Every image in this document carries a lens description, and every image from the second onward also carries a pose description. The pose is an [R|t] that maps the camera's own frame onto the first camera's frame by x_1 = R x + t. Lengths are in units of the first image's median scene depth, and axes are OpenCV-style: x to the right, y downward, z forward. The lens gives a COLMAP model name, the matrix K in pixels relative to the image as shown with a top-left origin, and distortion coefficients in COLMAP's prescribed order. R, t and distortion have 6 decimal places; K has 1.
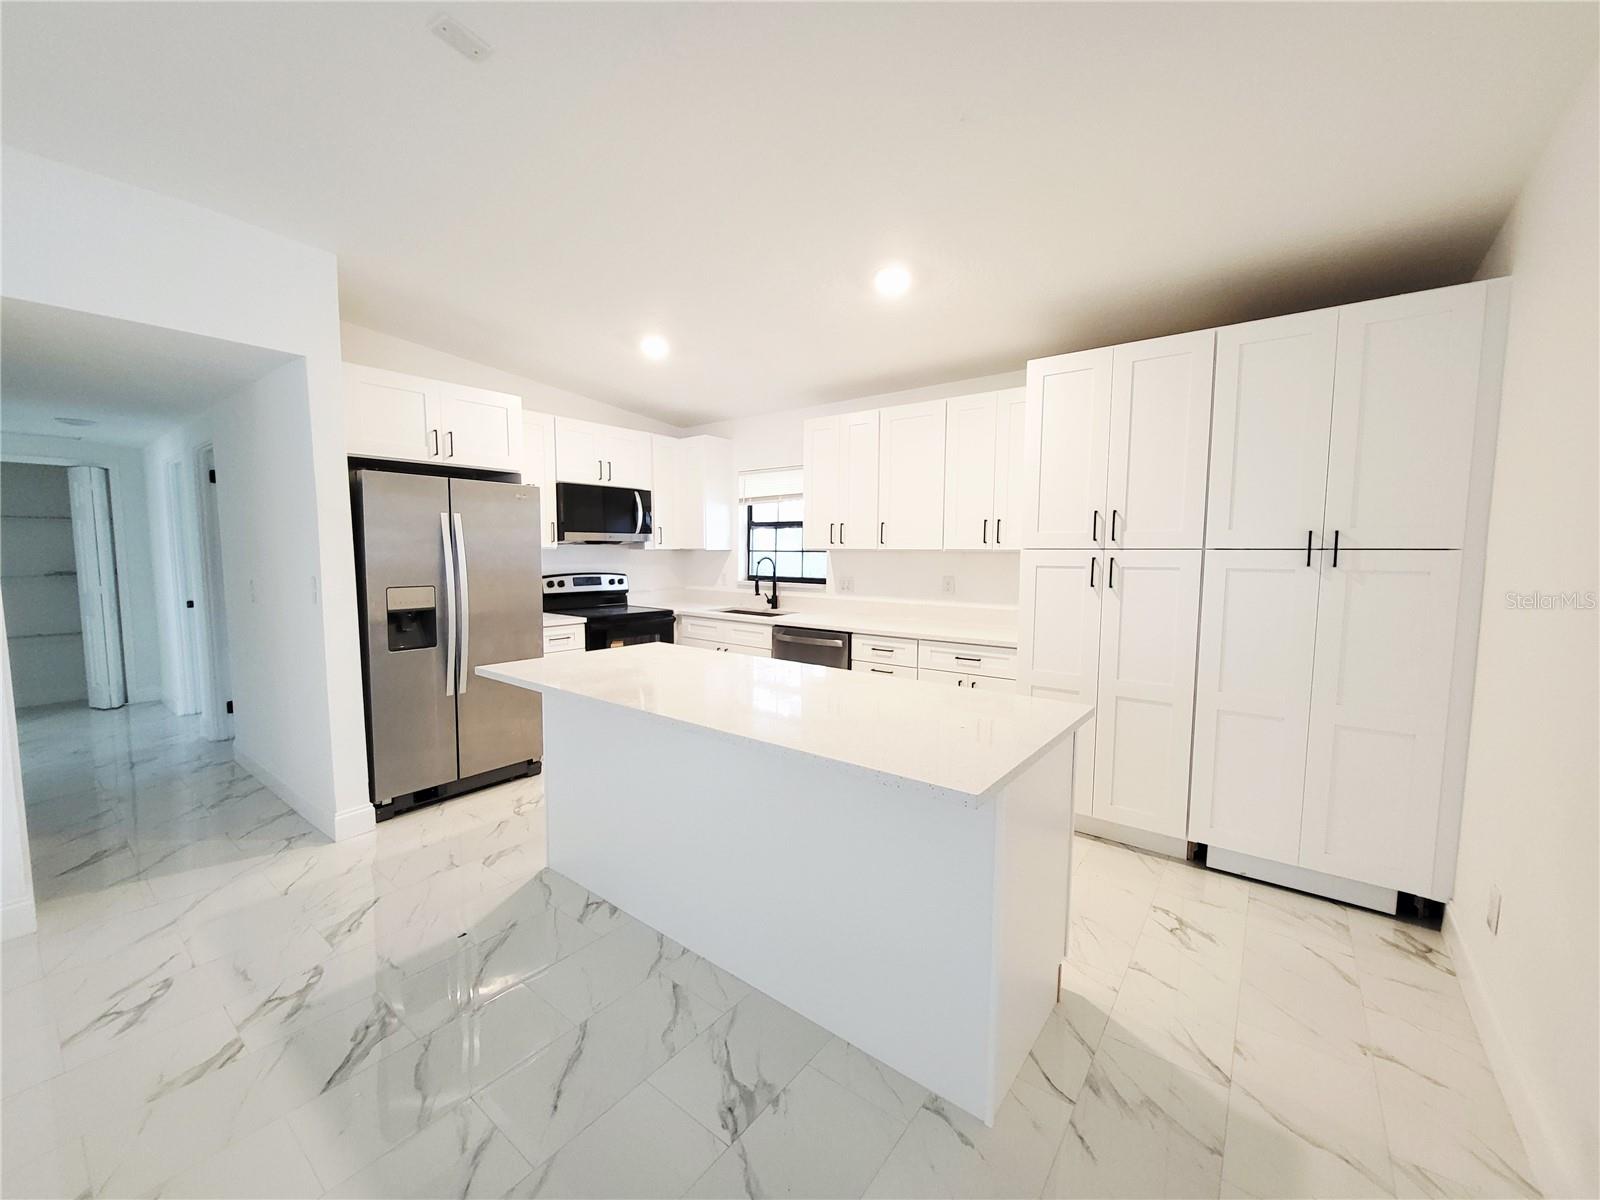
lens RADIAL K [[630.4, 0, 794.5], [0, 630.4, 601.6], [0, 0, 1]] dist [-0.000045, -0.000091]
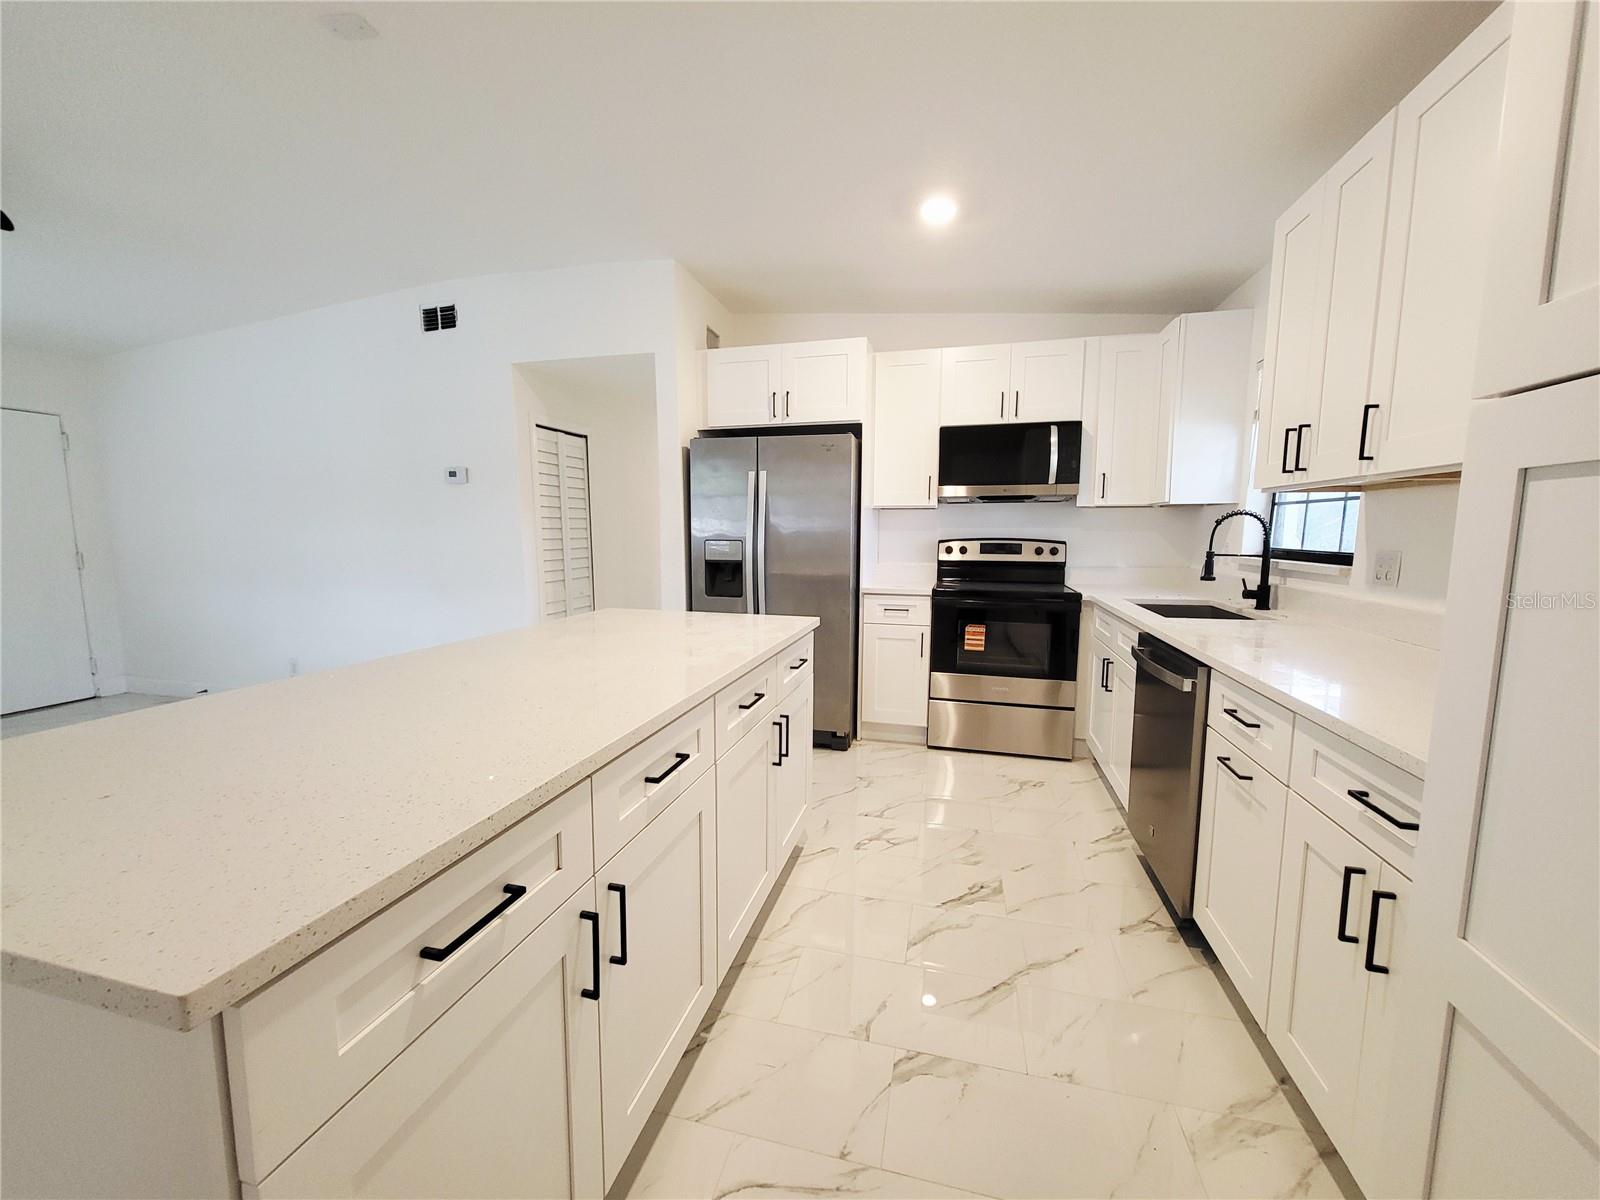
lens RADIAL K [[630.4, 0, 794.5], [0, 630.4, 601.6], [0, 0, 1]] dist [-0.000045, -0.000091]
pose [[0.395753, 0.097725, -0.913143, 0.320189], [-0.075347, 0.994425, 0.073768, -0.004902], [0.915261, 0.039608, 0.400909, 0.462003]]
